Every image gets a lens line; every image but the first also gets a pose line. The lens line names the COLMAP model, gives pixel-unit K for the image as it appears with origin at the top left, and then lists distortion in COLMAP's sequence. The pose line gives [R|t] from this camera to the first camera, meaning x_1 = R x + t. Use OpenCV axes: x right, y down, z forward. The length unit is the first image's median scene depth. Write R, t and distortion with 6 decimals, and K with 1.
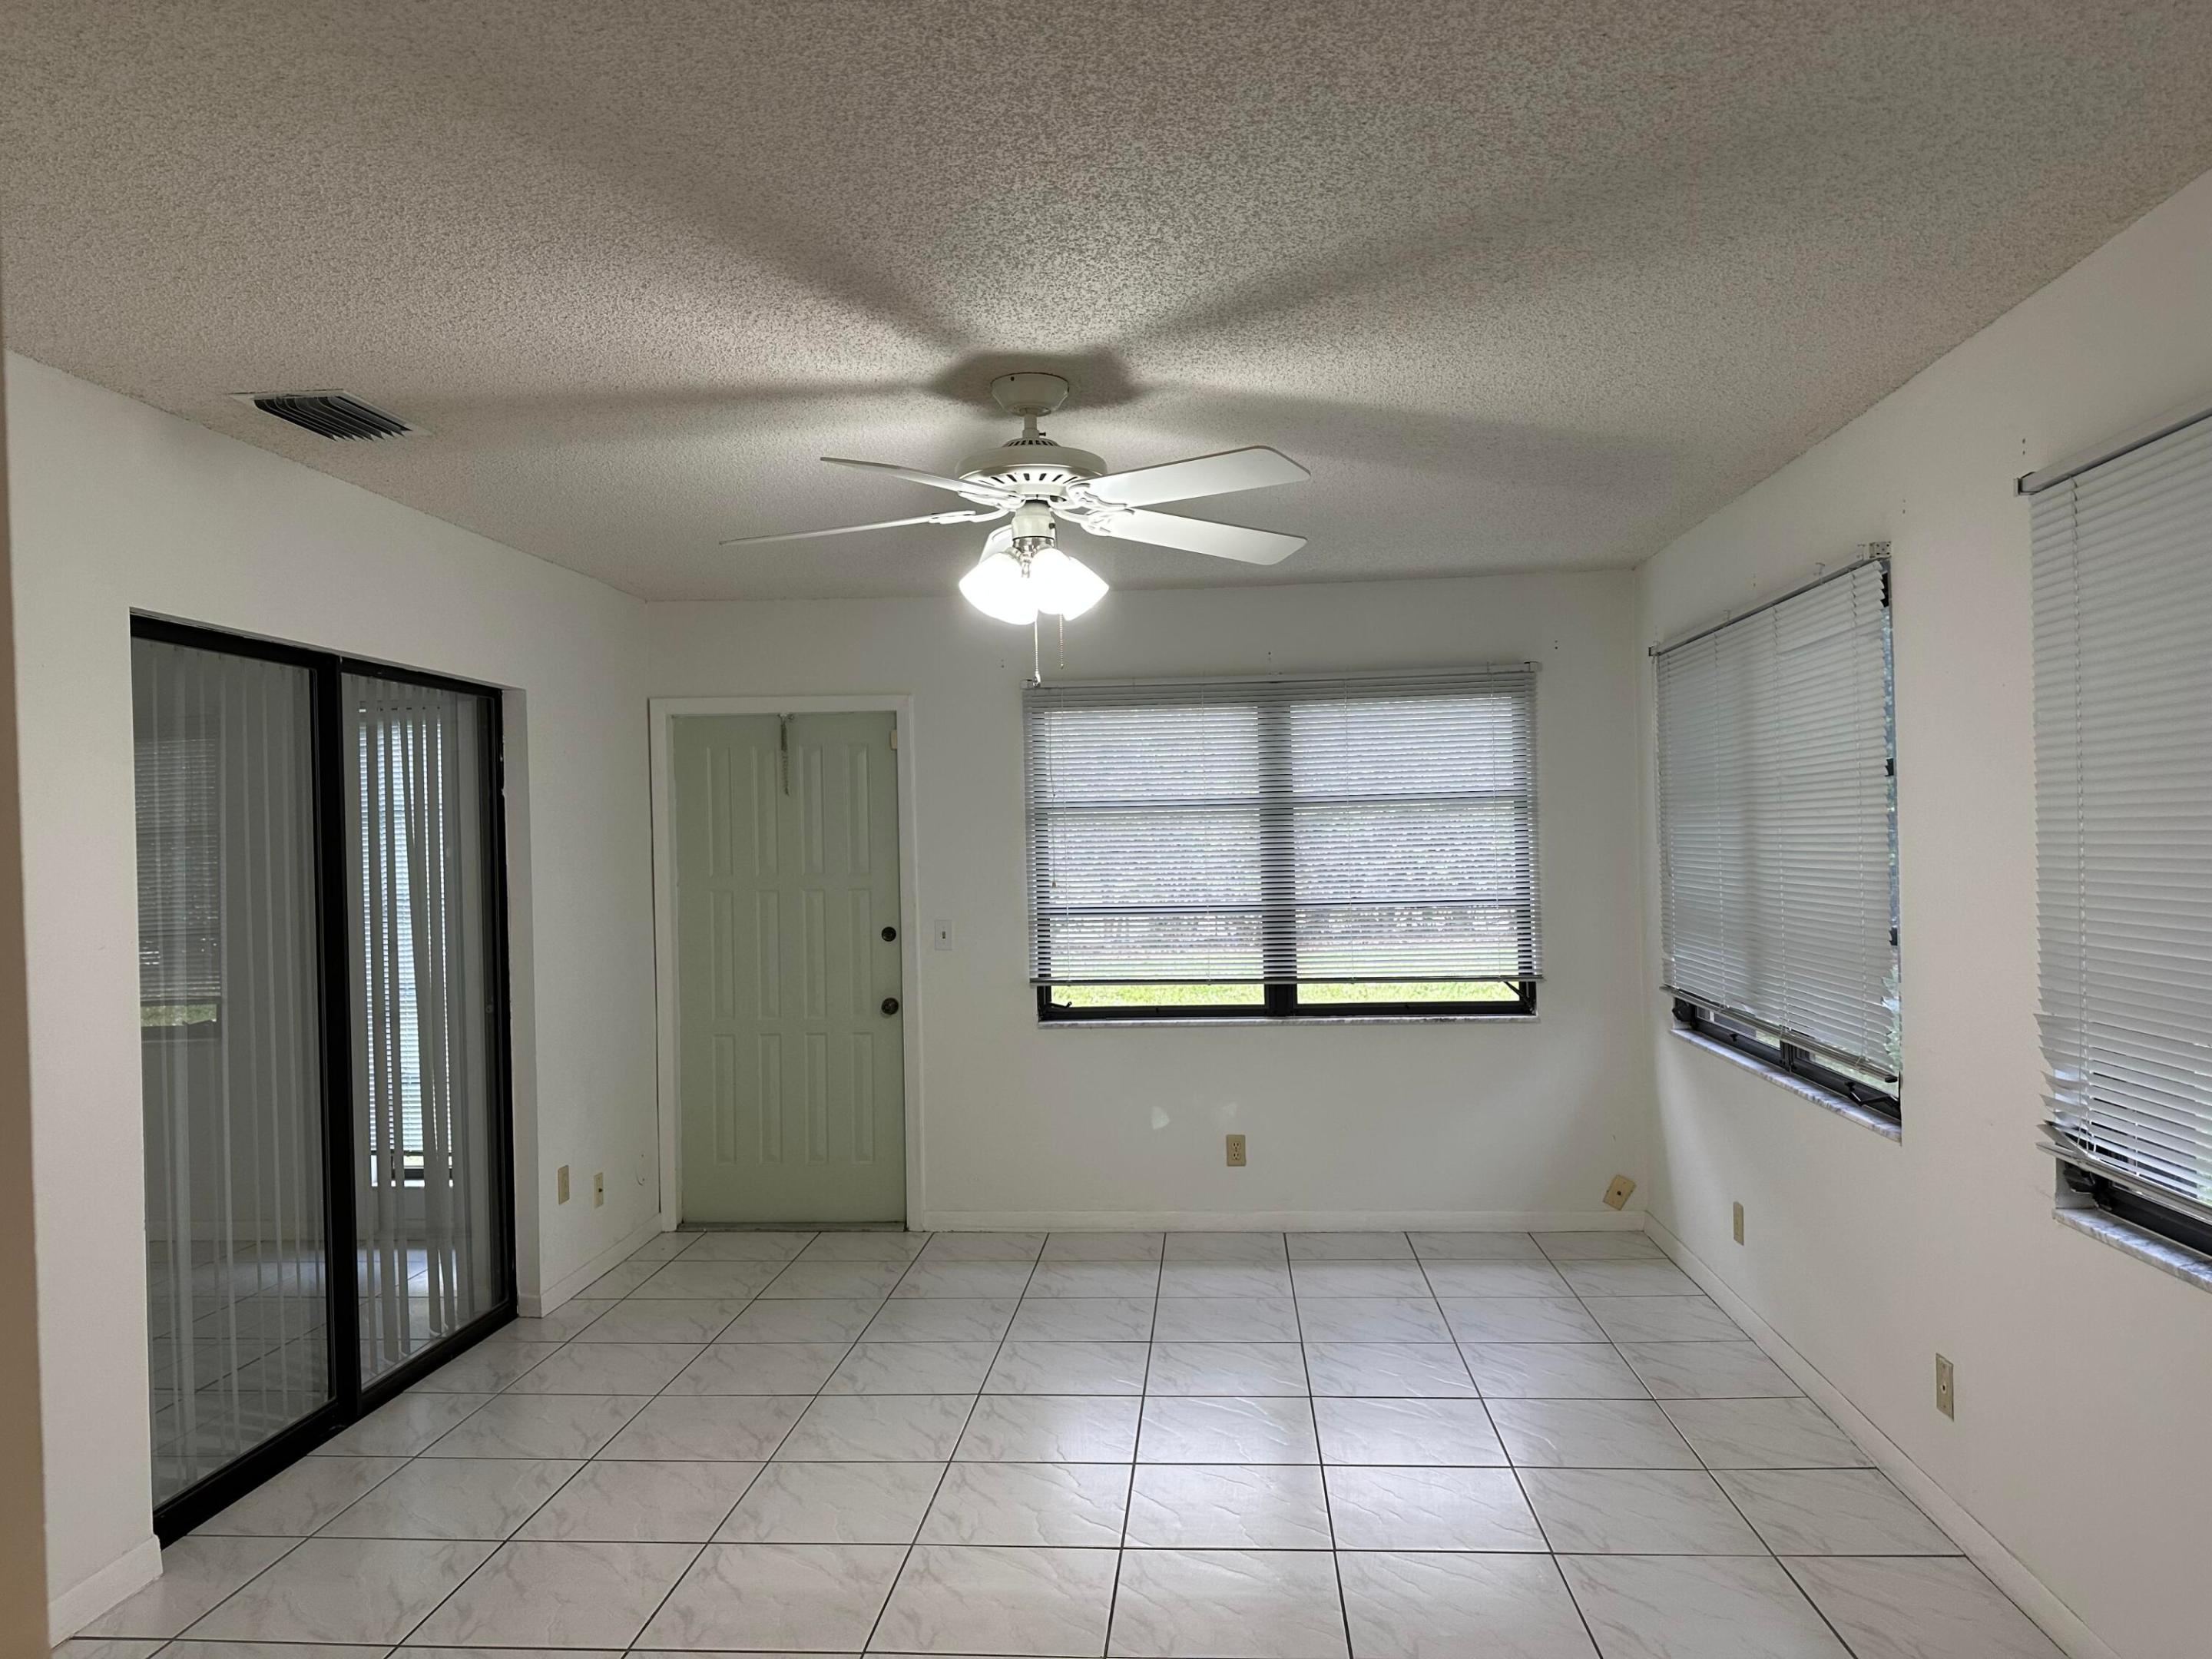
lens RADIAL K [[1540.6, 0, 1070.7], [0, 1540.6, 836.7], [0, 0, 1]] dist [0.061798, -0.003325]
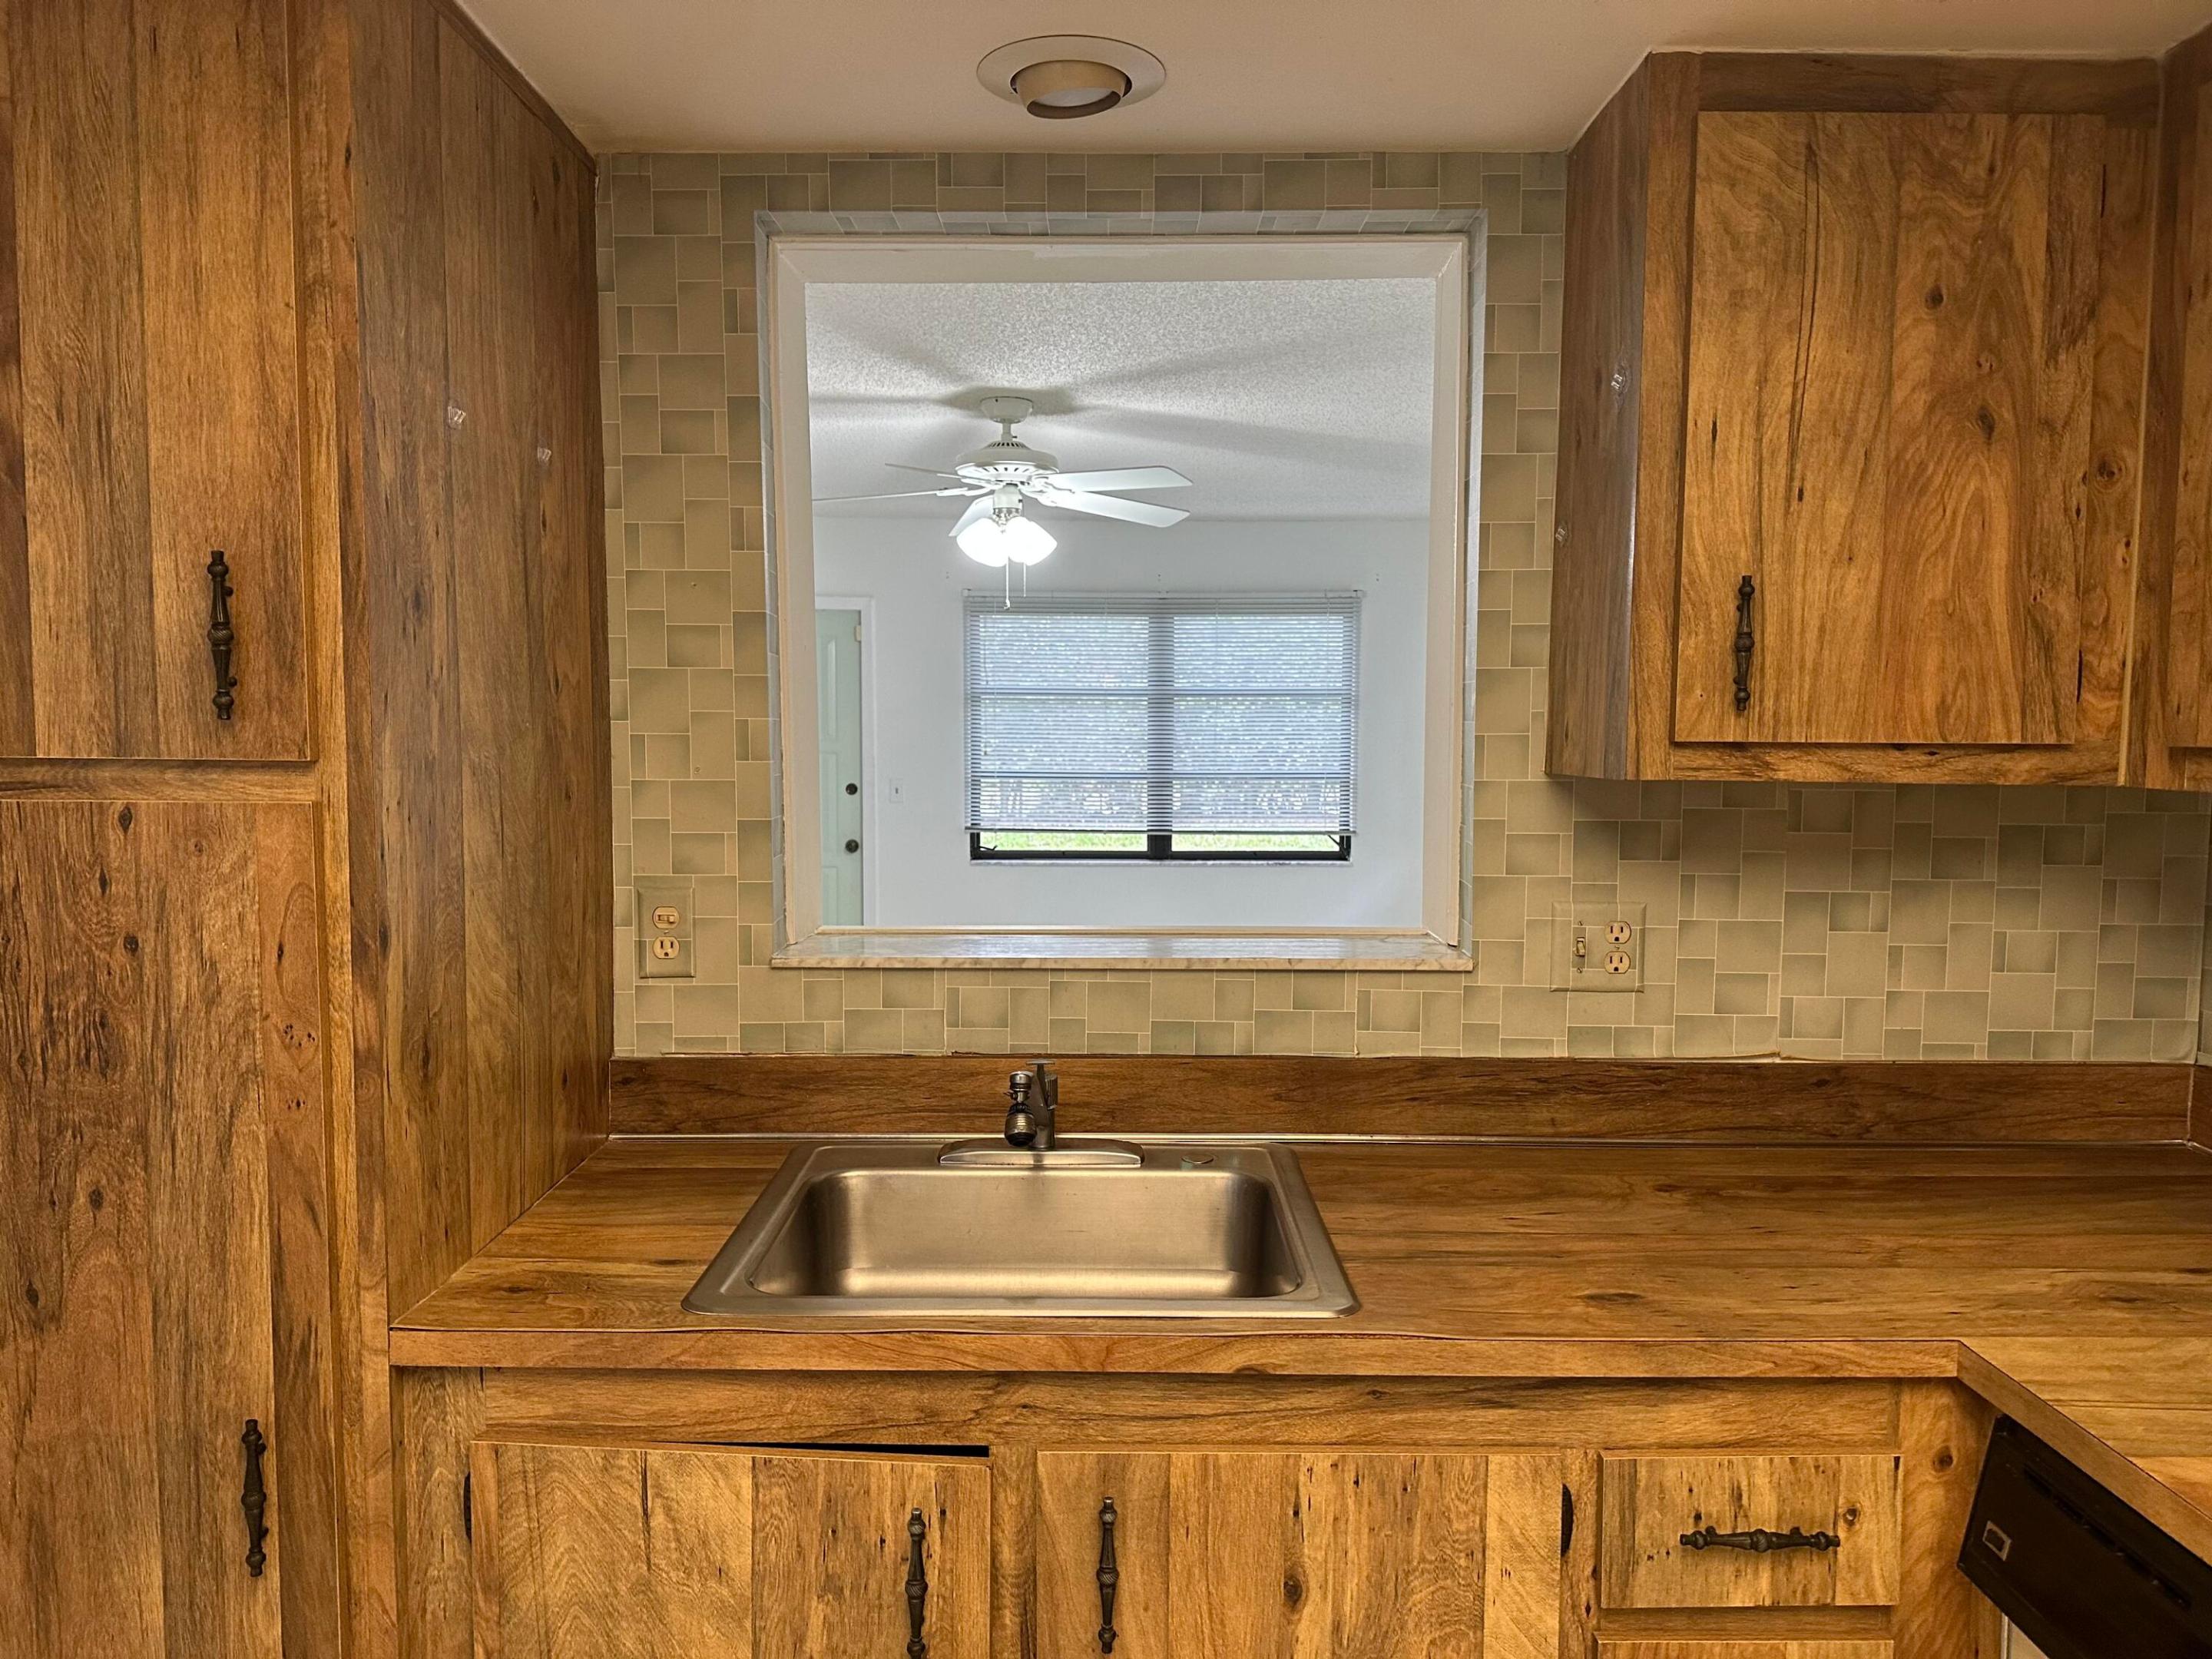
lens RADIAL K [[1540.6, 0, 1070.7], [0, 1540.6, 836.7], [0, 0, 1]] dist [0.061798, -0.003325]
pose [[0.996543, 0.023481, 0.079693, -0.043571], [-0.029223, 0.997001, 0.071666, 0.007348], [-0.077771, -0.073747, 0.994240, -0.295228]]
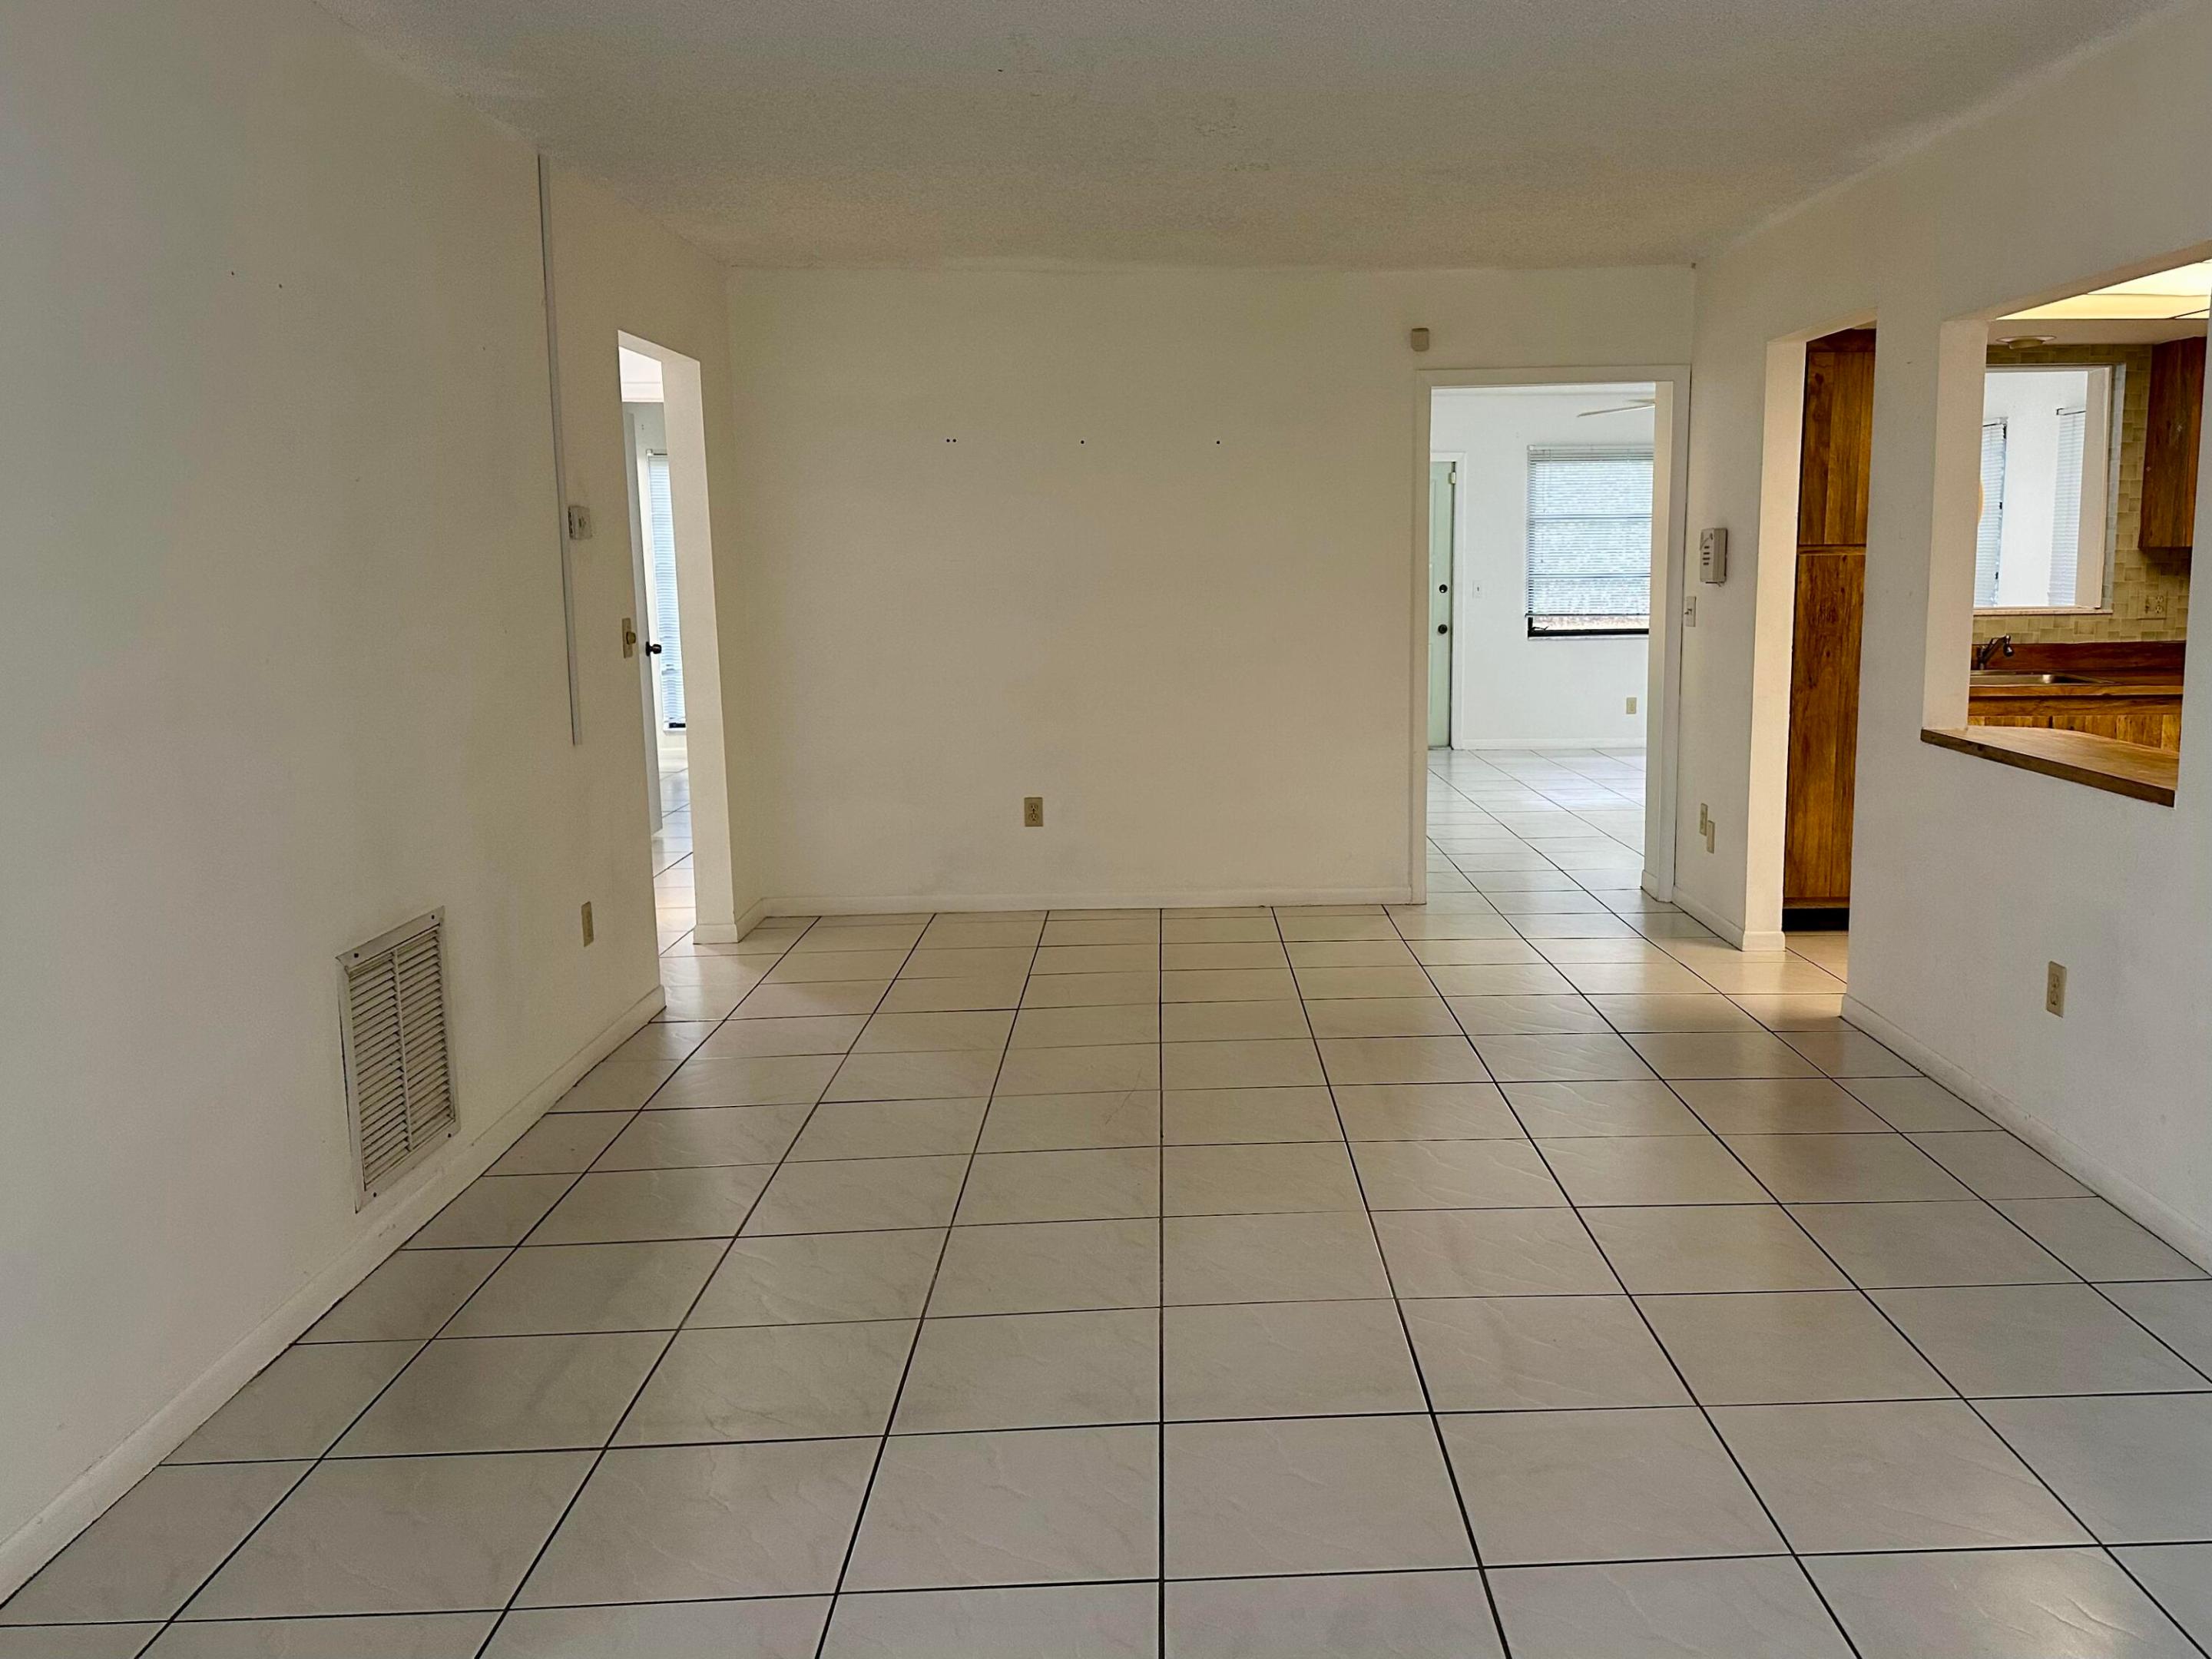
lens RADIAL K [[1882.5, 0, 1106.0], [0, 1882.5, 829.5], [0, 0, 1]] dist [0.001803, -0.003728]
pose [[0.993695, -0.003666, 0.112057, -0.829494], [-0.012705, 0.989345, 0.145033, 0.030501], [-0.111395, -0.145542, 0.983061, -1.261461]]
